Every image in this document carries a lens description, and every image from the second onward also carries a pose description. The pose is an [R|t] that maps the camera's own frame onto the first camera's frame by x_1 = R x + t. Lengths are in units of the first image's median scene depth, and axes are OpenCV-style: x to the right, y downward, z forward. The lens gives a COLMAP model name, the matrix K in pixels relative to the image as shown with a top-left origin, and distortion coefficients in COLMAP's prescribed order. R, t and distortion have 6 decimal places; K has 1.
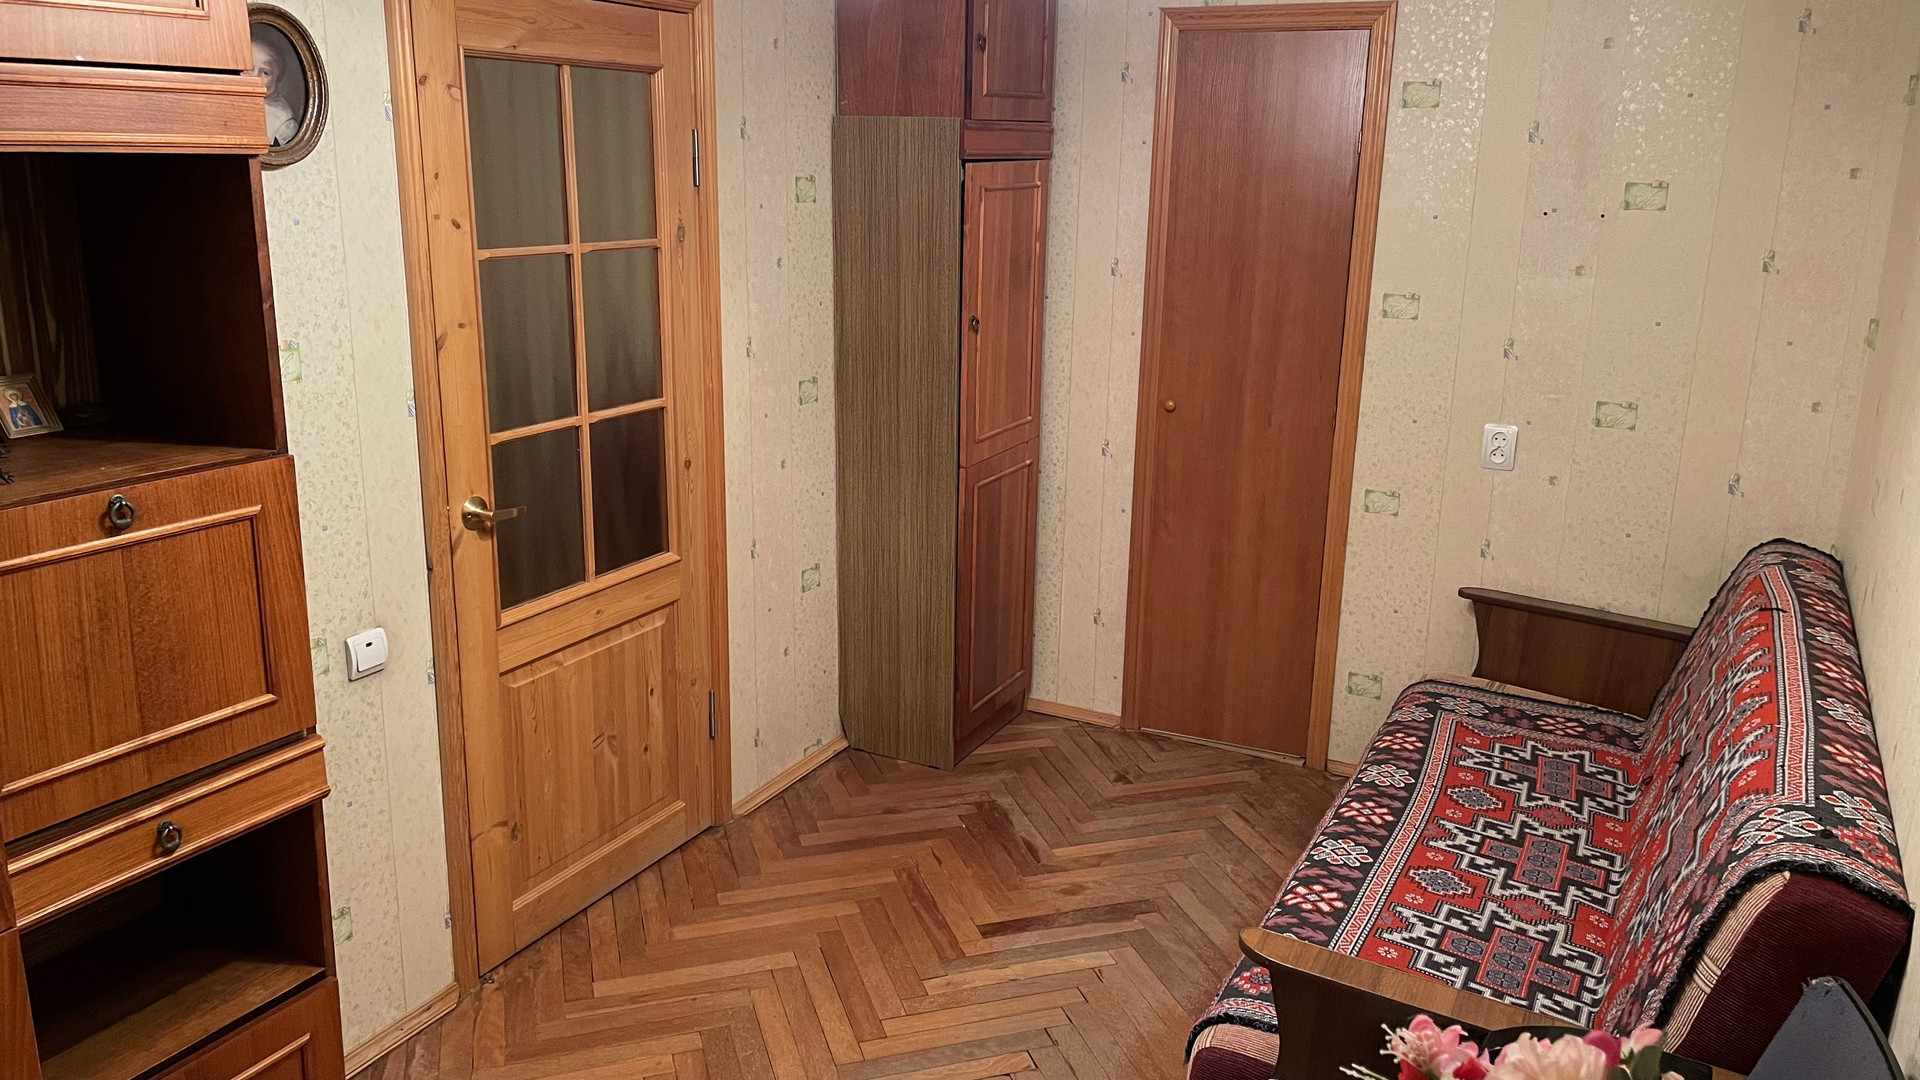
lens RADIAL K [[1470.4, 0, 962.6], [0, 1470.4, 549.9], [0, 0, 1]] dist [0.112154, -0.156322]
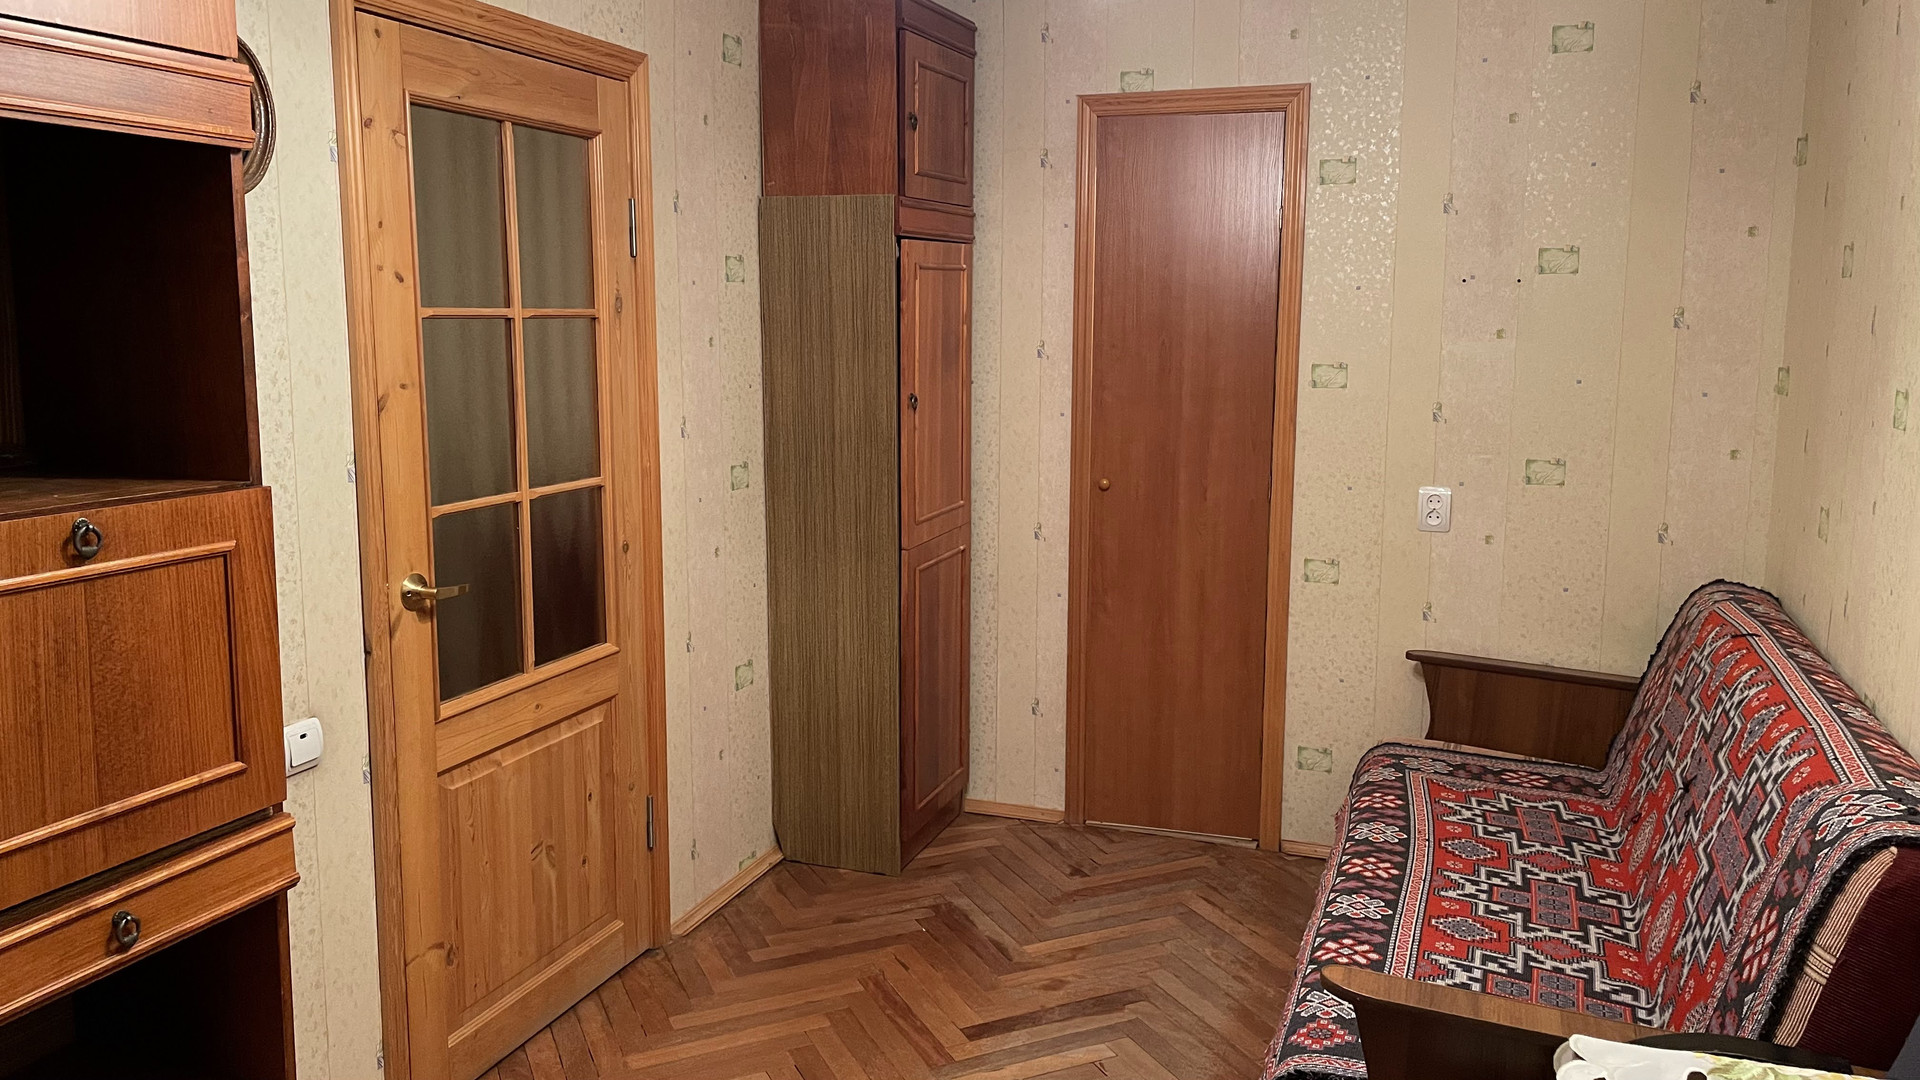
lens RADIAL K [[1473.6, 0, 974.4], [0, 1473.6, 539.8], [0, 0, 1]] dist [0.103588, -0.140598]
pose [[0.991499, -0.035453, 0.125191, -0.087374], [0.048975, 0.993091, -0.106641, 0.049747], [-0.120545, 0.111865, 0.986385, 0.046473]]
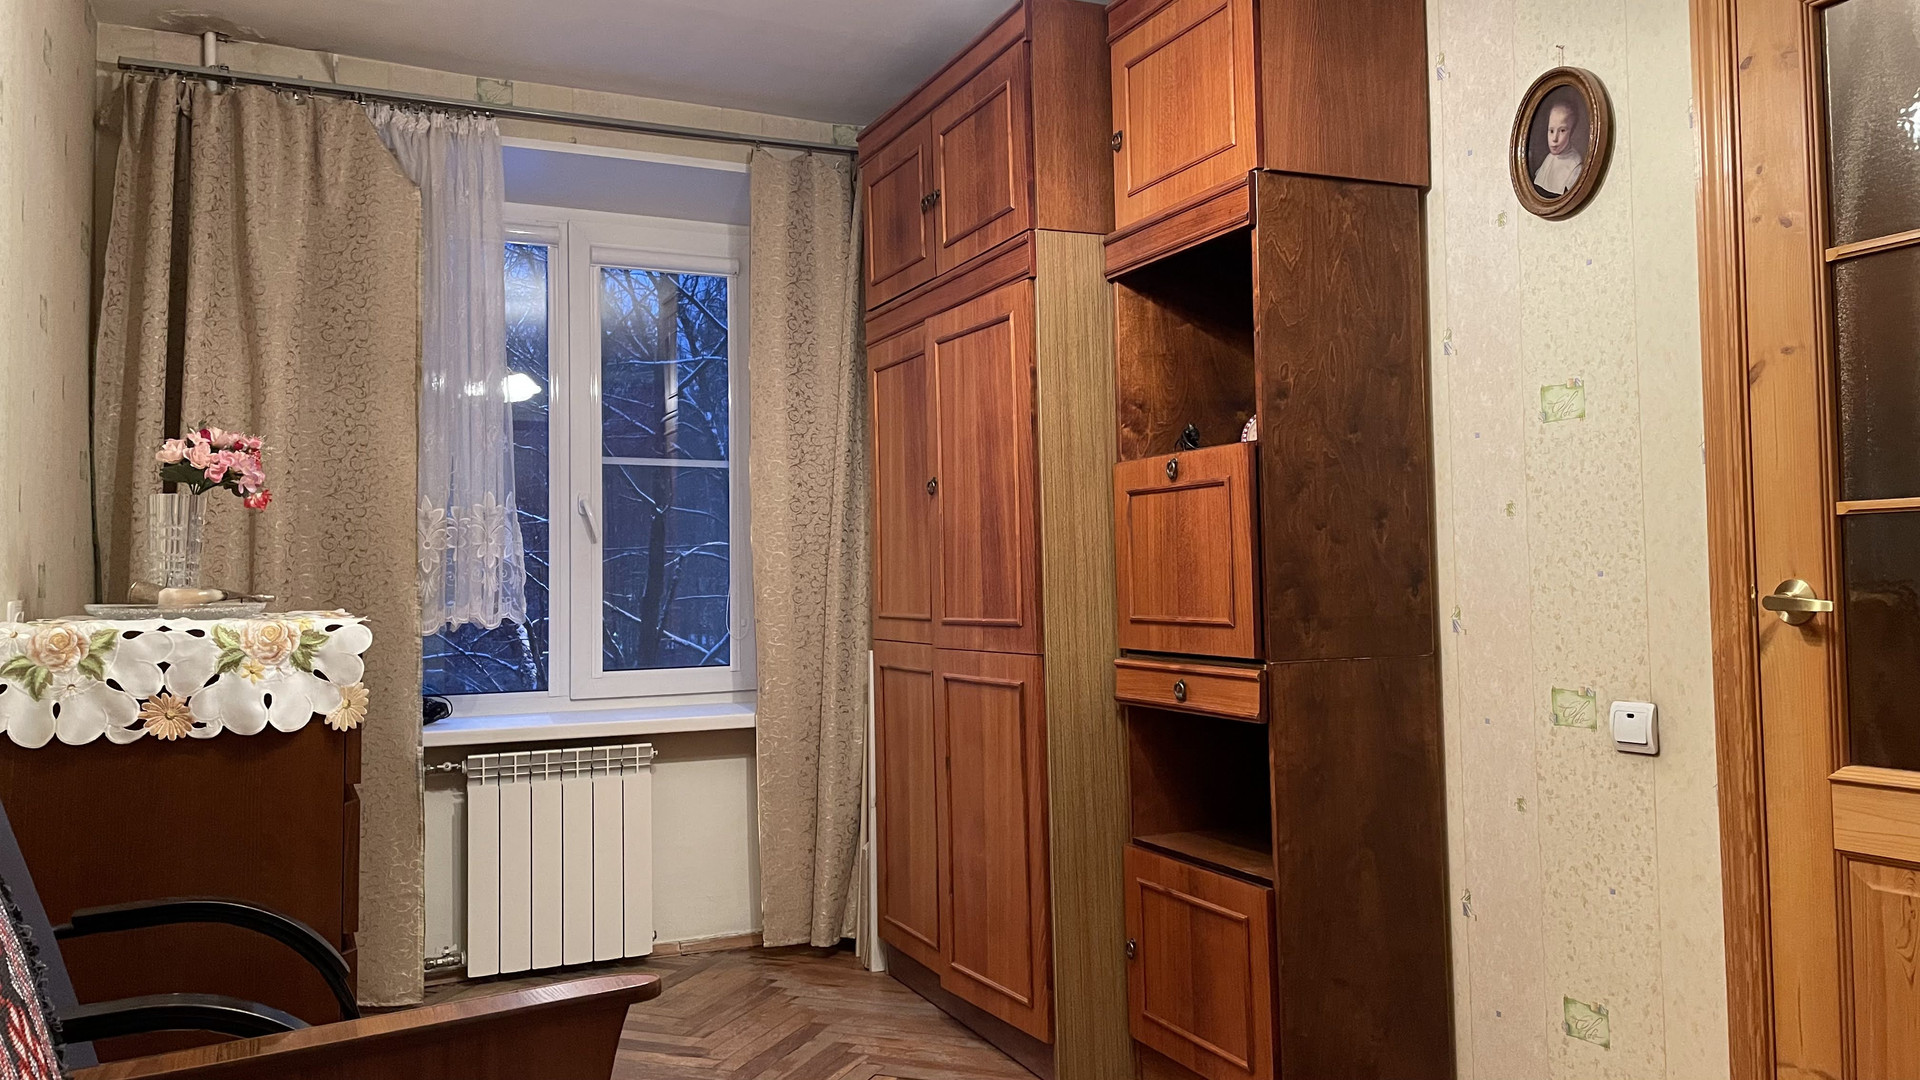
lens RADIAL K [[1470.4, 0, 962.6], [0, 1470.4, 549.9], [0, 0, 1]] dist [0.112154, -0.156322]
pose [[-0.624518, -0.031681, -0.780368, 0.442115], [-0.207737, 0.969922, 0.126872, -0.050544], [0.752877, 0.241345, -0.612315, 0.980965]]
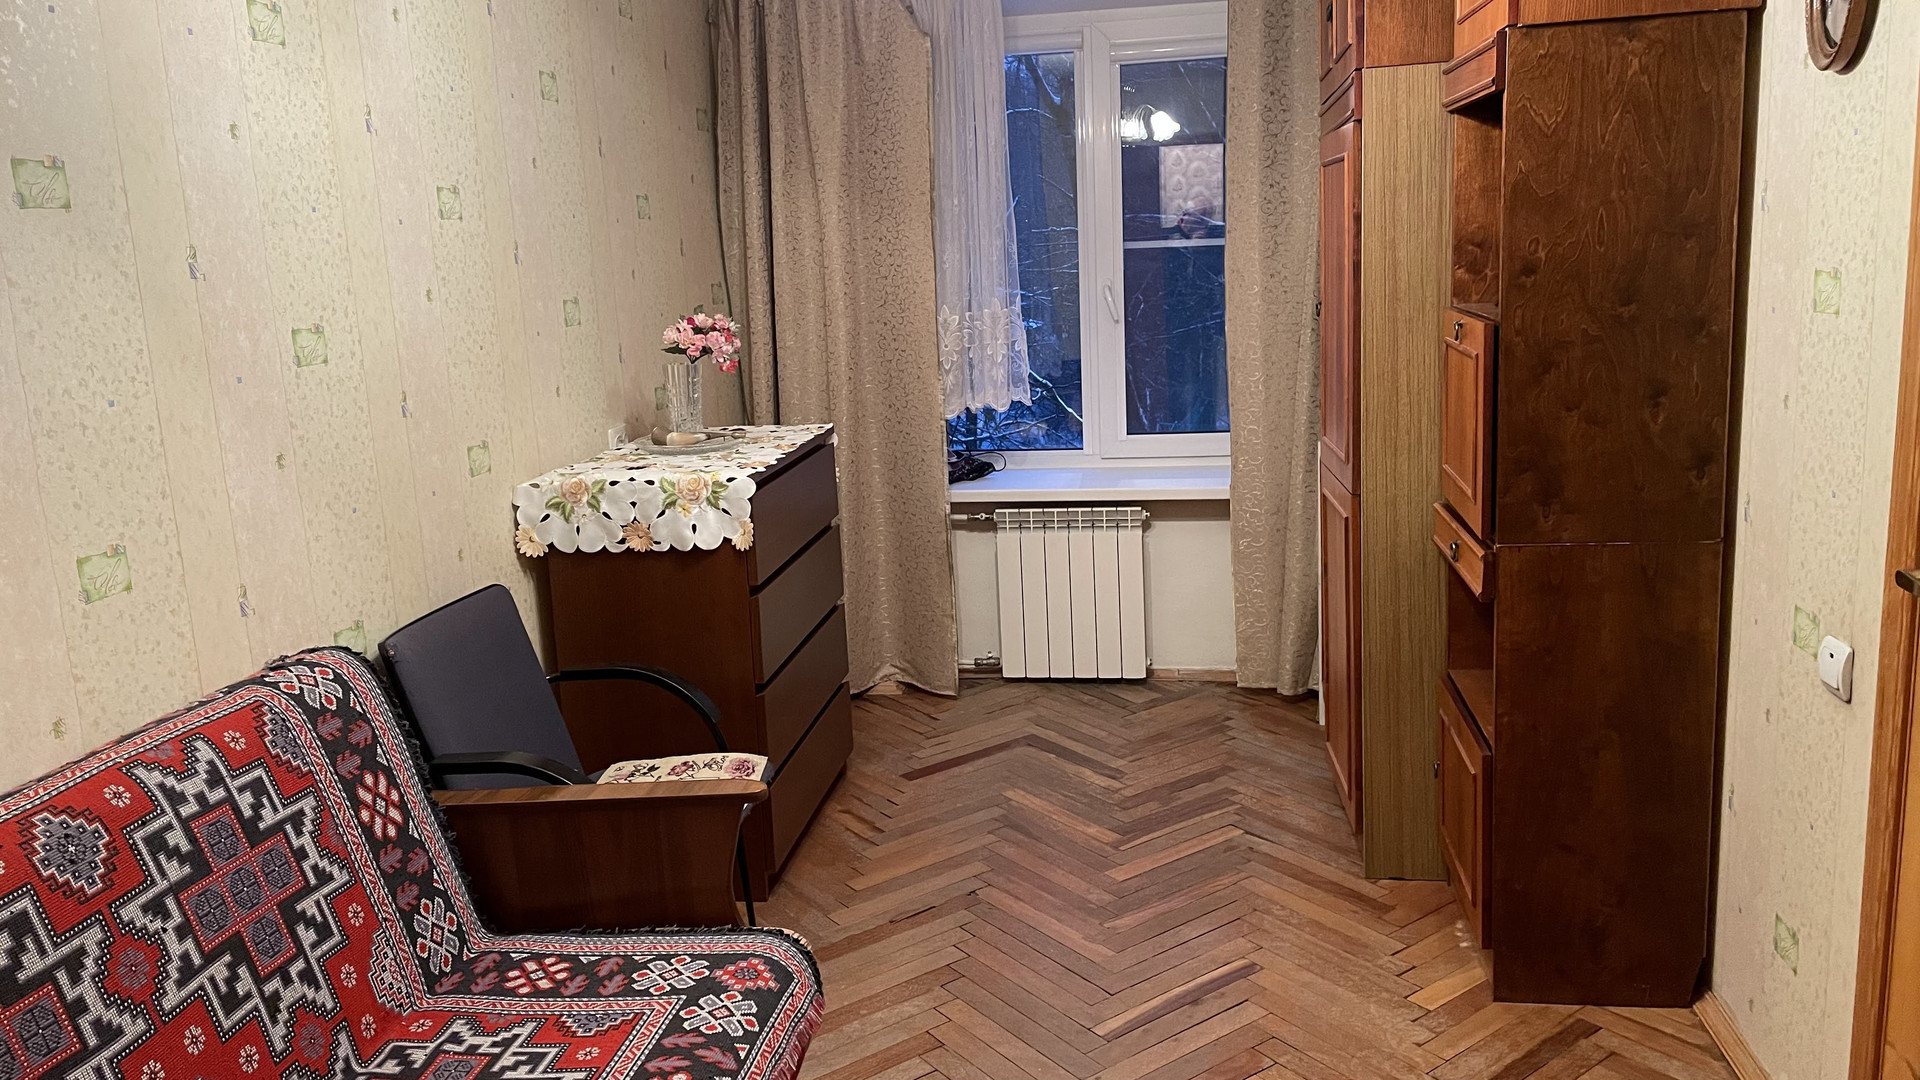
lens RADIAL K [[1470.4, 0, 962.6], [0, 1470.4, 549.9], [0, 0, 1]] dist [0.112154, -0.156322]
pose [[-0.955176, 0.084365, -0.283762, 0.227203], [-0.055305, 0.890804, 0.451009, -0.264058], [0.290826, 0.446486, -0.846209, 1.225086]]
